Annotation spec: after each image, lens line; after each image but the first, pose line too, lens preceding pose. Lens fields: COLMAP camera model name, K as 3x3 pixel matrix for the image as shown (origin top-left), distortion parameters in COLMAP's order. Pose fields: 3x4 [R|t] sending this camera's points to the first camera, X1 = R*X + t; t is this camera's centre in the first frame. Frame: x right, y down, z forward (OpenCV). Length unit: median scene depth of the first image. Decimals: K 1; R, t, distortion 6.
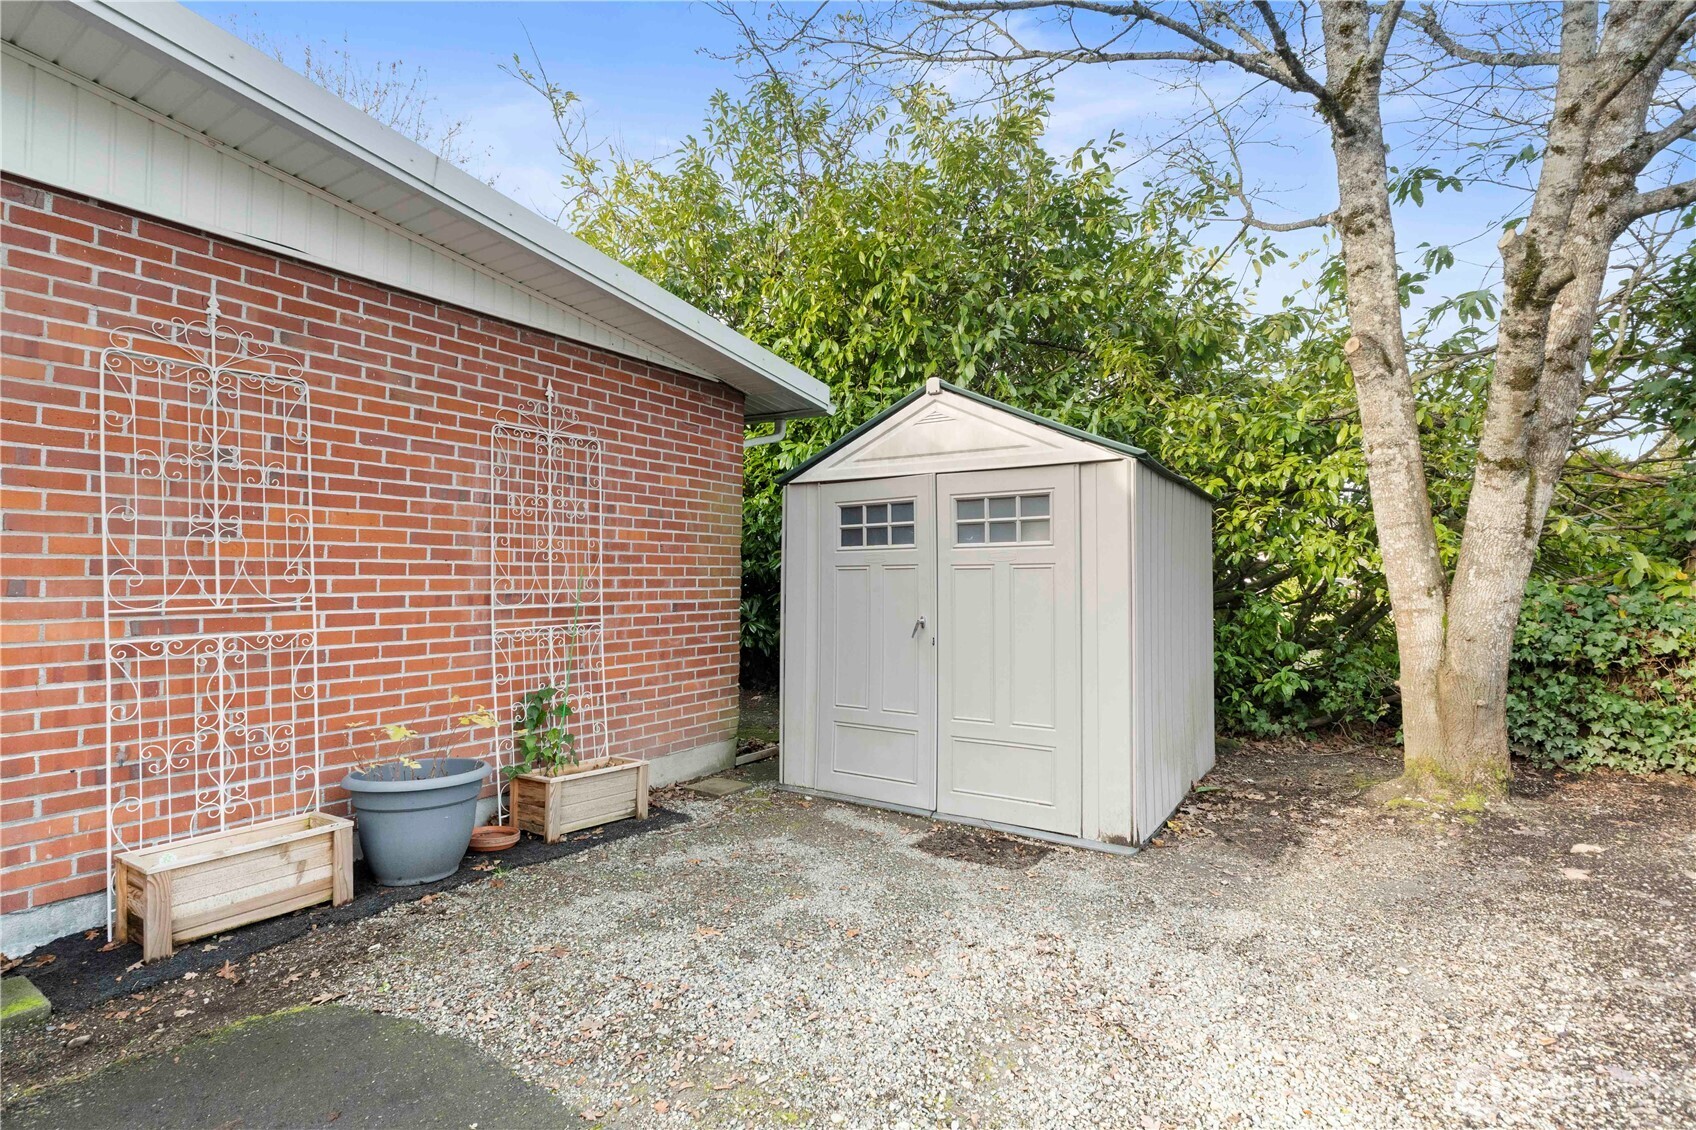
lens RADIAL K [[801.5, 0, 847.9], [0, 801.5, 563.0], [0, 0, 1]] dist [-0.007603, -0.000012]
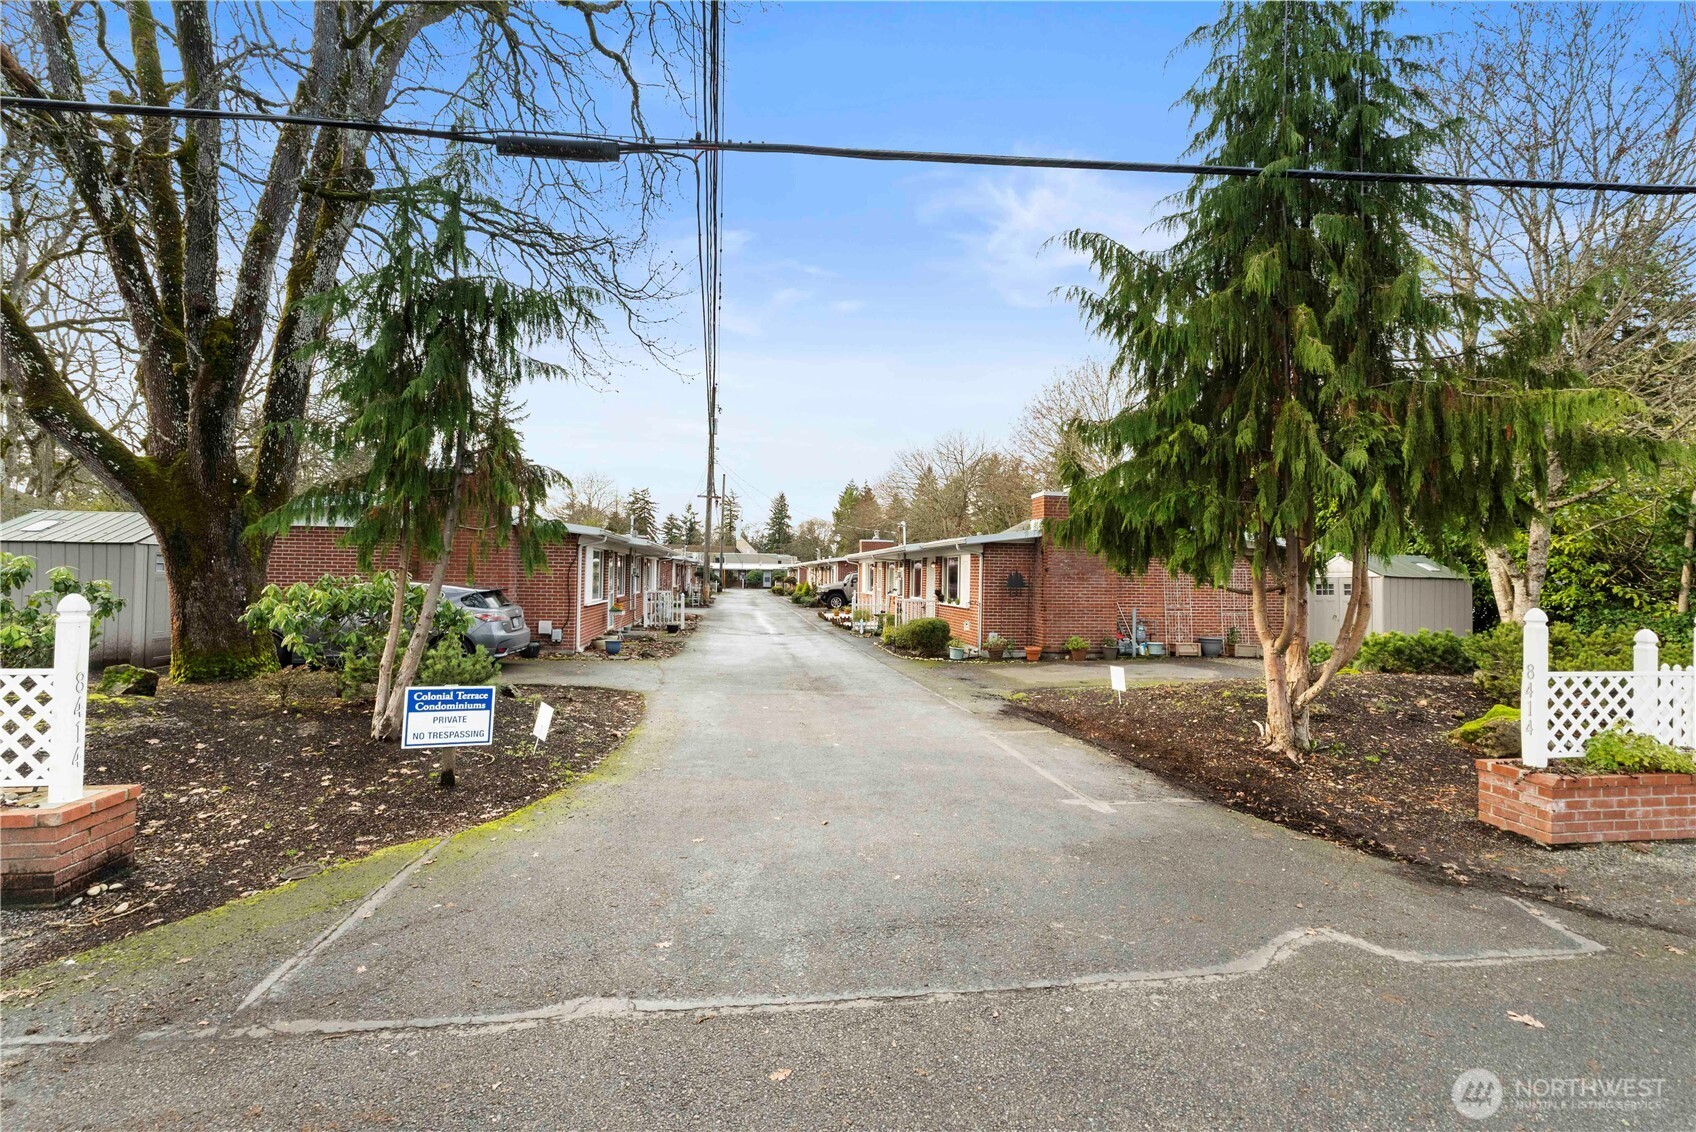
lens RADIAL K [[727.1, 0, 841.1], [0, 727.1, 572.7], [0, 0, 1]] dist [-0.009074, 0.000119]
pose [[0.675334, -0.010294, -0.737440, 1.012918], [0.005917, 0.999946, -0.008540, -0.112391], [0.737488, 0.001404, 0.675359, -2.991769]]
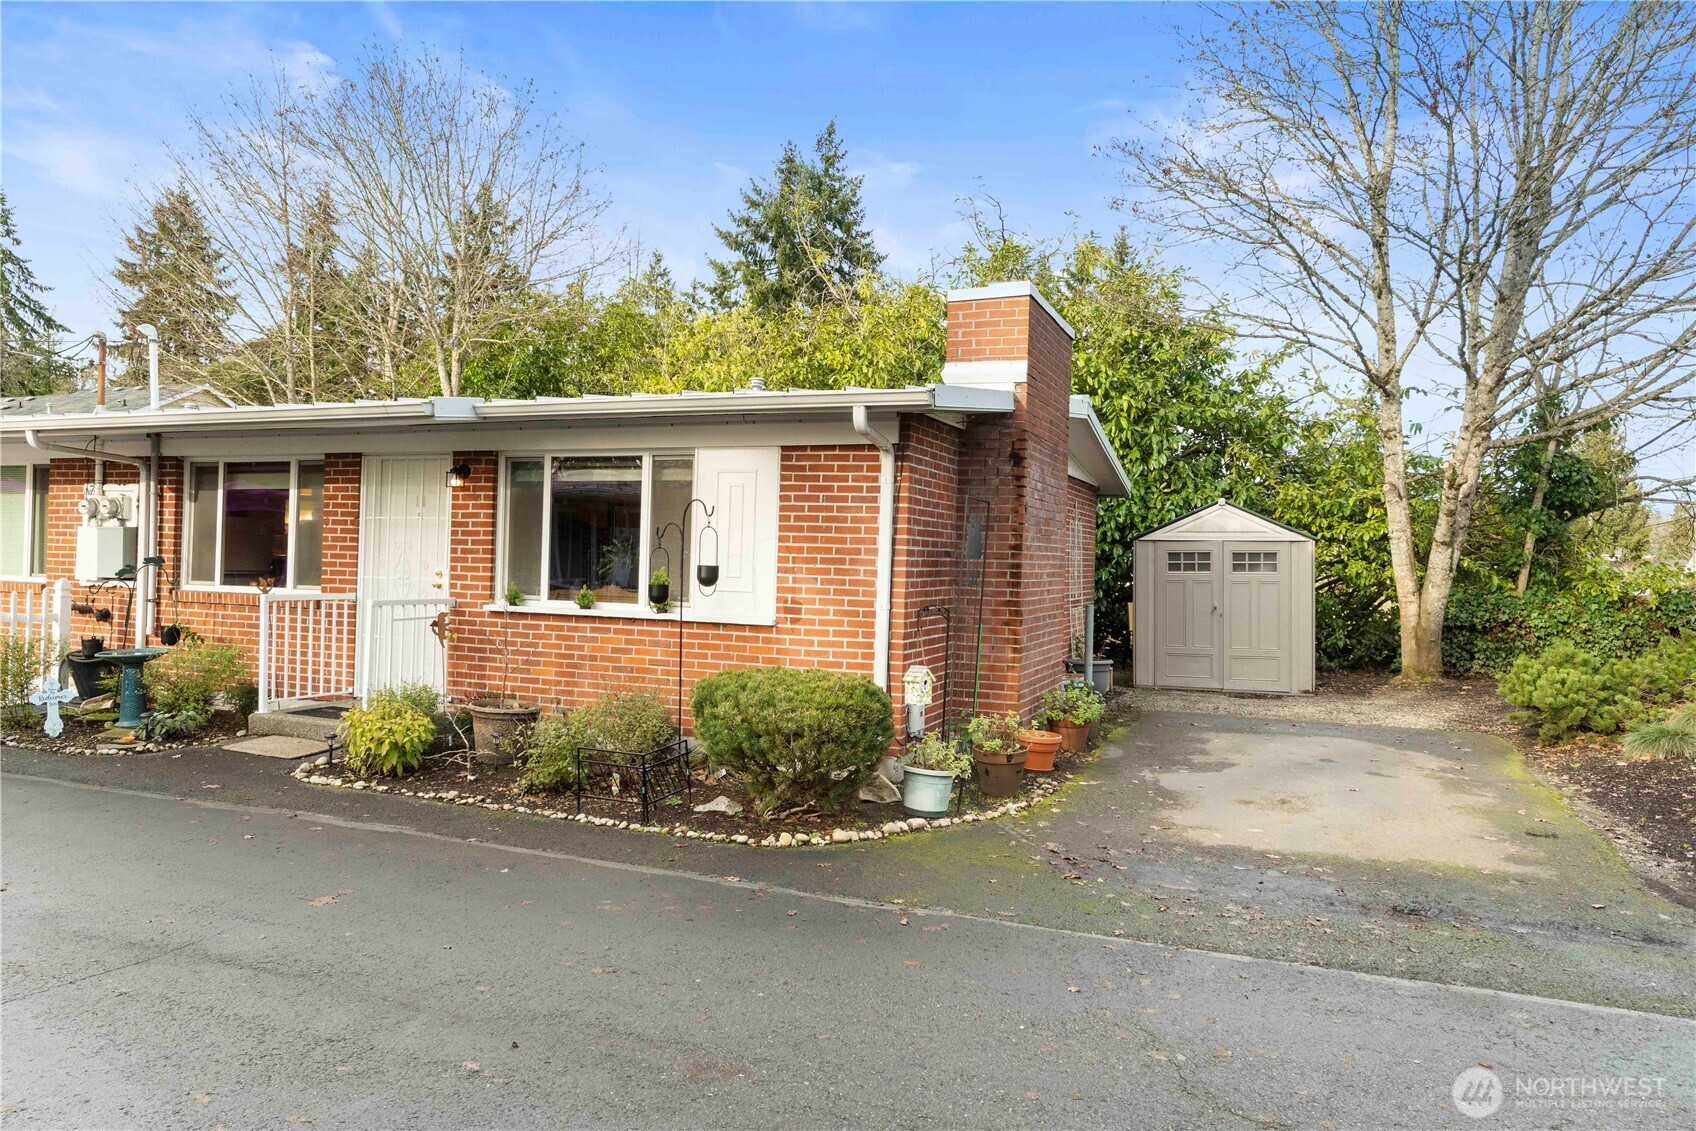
lens RADIAL K [[1112.1, 0, 845.3], [0, 1112.1, 561.8], [0, 0, 1]] dist [-0.003310, -0.000662]
pose [[0.979430, 0.008225, 0.201617, -1.473594], [-0.011832, 0.999791, 0.016694, -0.086891], [-0.201438, -0.018736, 0.979322, -1.749406]]
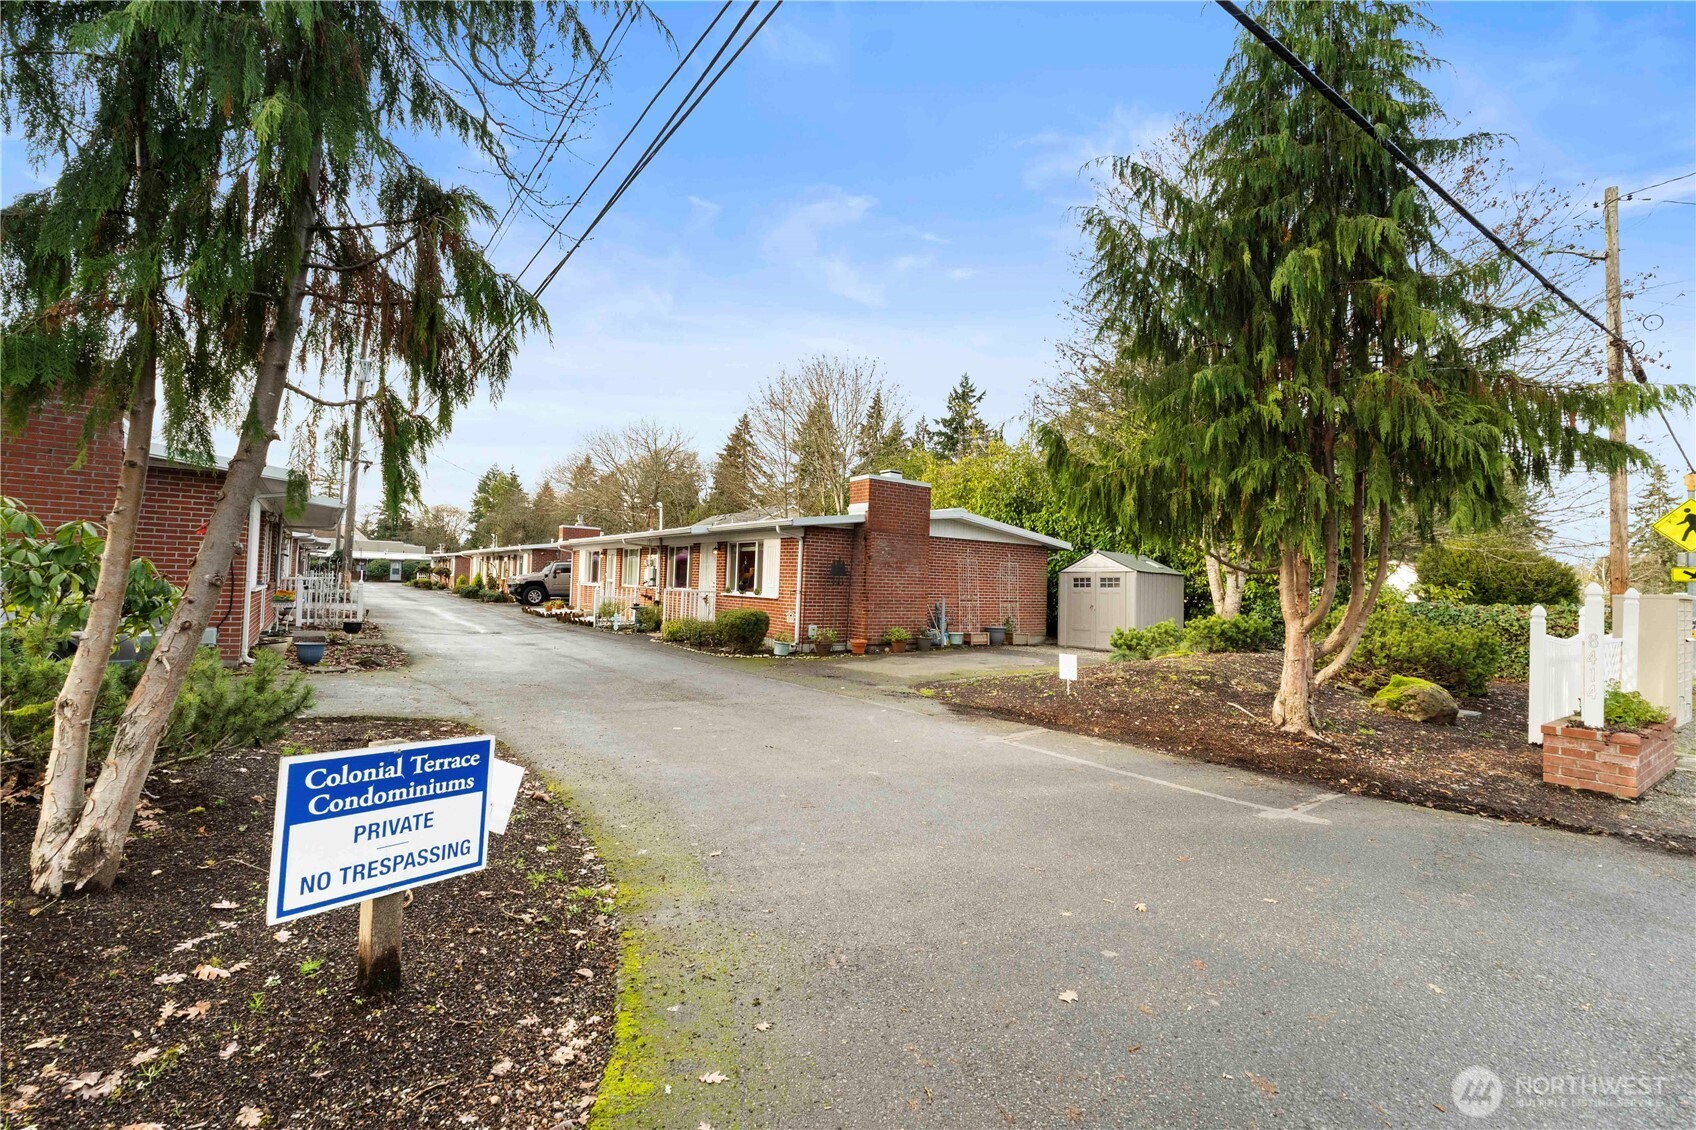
lens RADIAL K [[719.7, 0, 844.2], [0, 719.7, 569.4], [0, 0, 1]] dist [-0.010146, -0.000055]
pose [[0.941672, 0.006420, -0.336471, 0.130096], [-0.011624, 0.999842, -0.013453, -0.053158], [0.336332, 0.016580, 0.941598, -3.013127]]
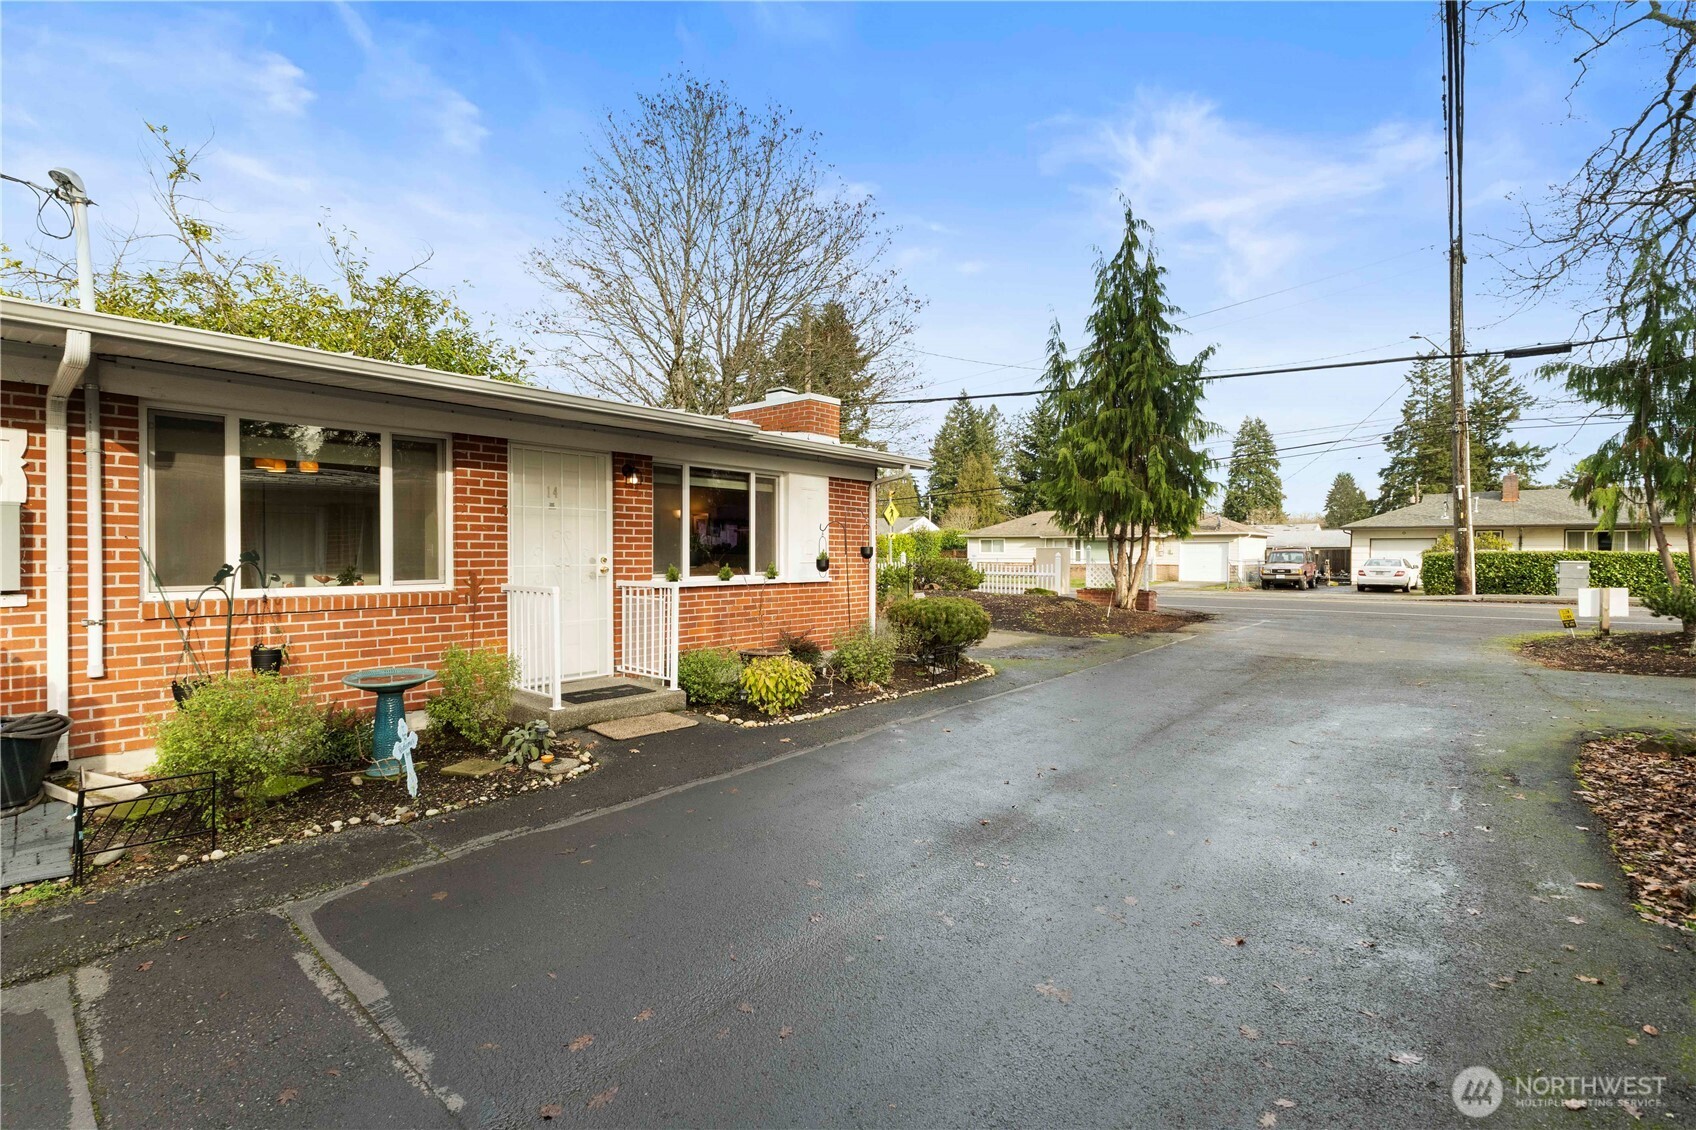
lens RADIAL K [[755.5, 0, 847.8], [0, 755.5, 558.0], [0, 0, 1]] dist [-0.012488, -0.000392]
pose [[0.111281, -0.024918, 0.993477, -3.198179], [-0.014637, 0.999536, 0.026709, -0.075015], [-0.993681, -0.017514, 0.110864, -0.335544]]
